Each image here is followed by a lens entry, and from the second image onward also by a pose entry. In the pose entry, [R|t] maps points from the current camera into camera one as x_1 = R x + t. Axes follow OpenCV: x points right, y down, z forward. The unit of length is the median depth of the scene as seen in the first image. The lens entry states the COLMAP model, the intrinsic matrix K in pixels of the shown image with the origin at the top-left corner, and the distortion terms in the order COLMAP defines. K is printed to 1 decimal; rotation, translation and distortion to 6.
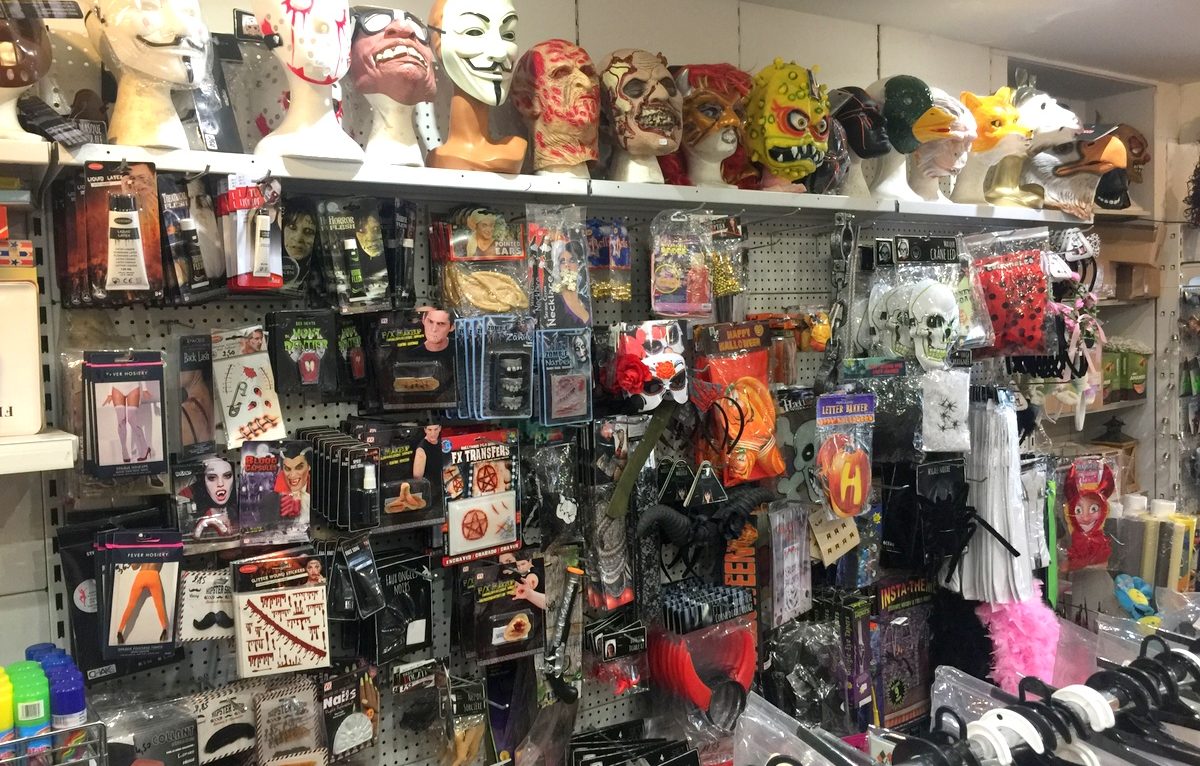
lens RADIAL K [[1195.8, 0, 599.3], [0, 1195.8, 408.6], [0, 0, 1]] dist [0.061987, -0.002064]
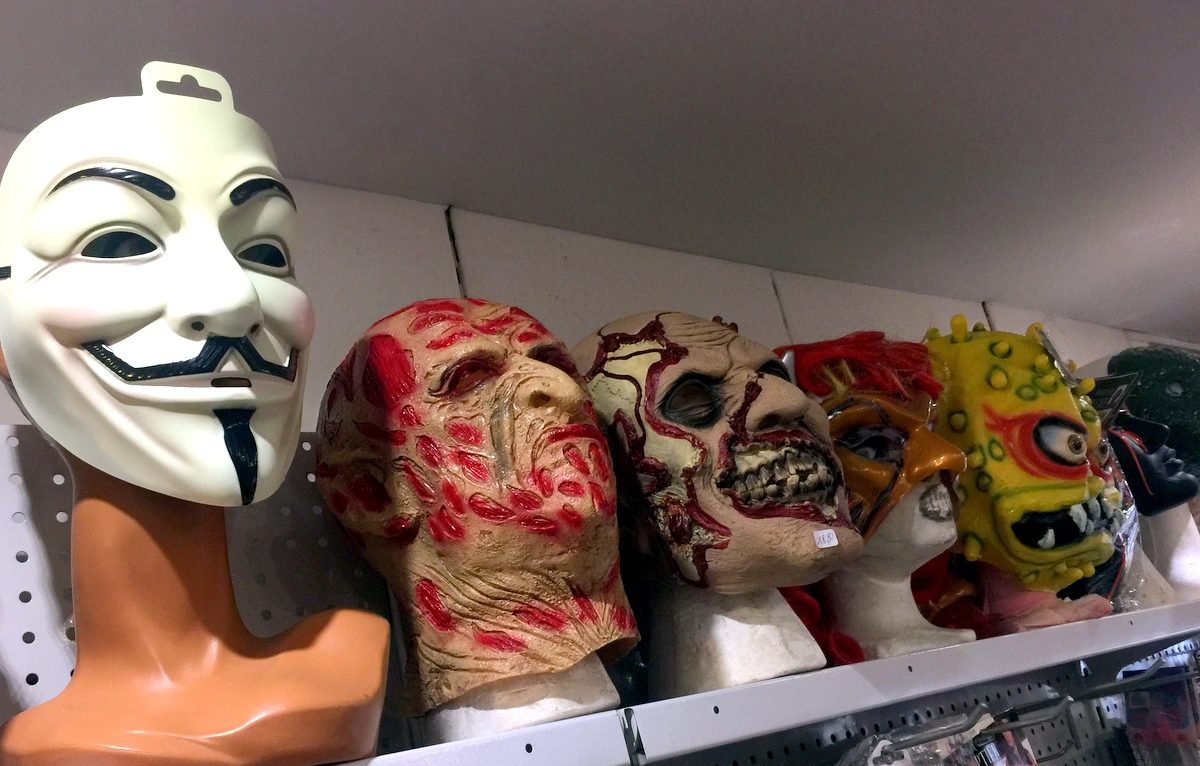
lens RADIAL K [[1195.8, 0, 599.3], [0, 1195.8, 408.6], [0, 0, 1]] dist [0.061987, -0.002064]
pose [[0.977720, -0.161869, 0.133650, -0.040828], [0.198947, 0.917658, -0.343983, -0.159348], [-0.066965, 0.362908, 0.929415, 0.707984]]
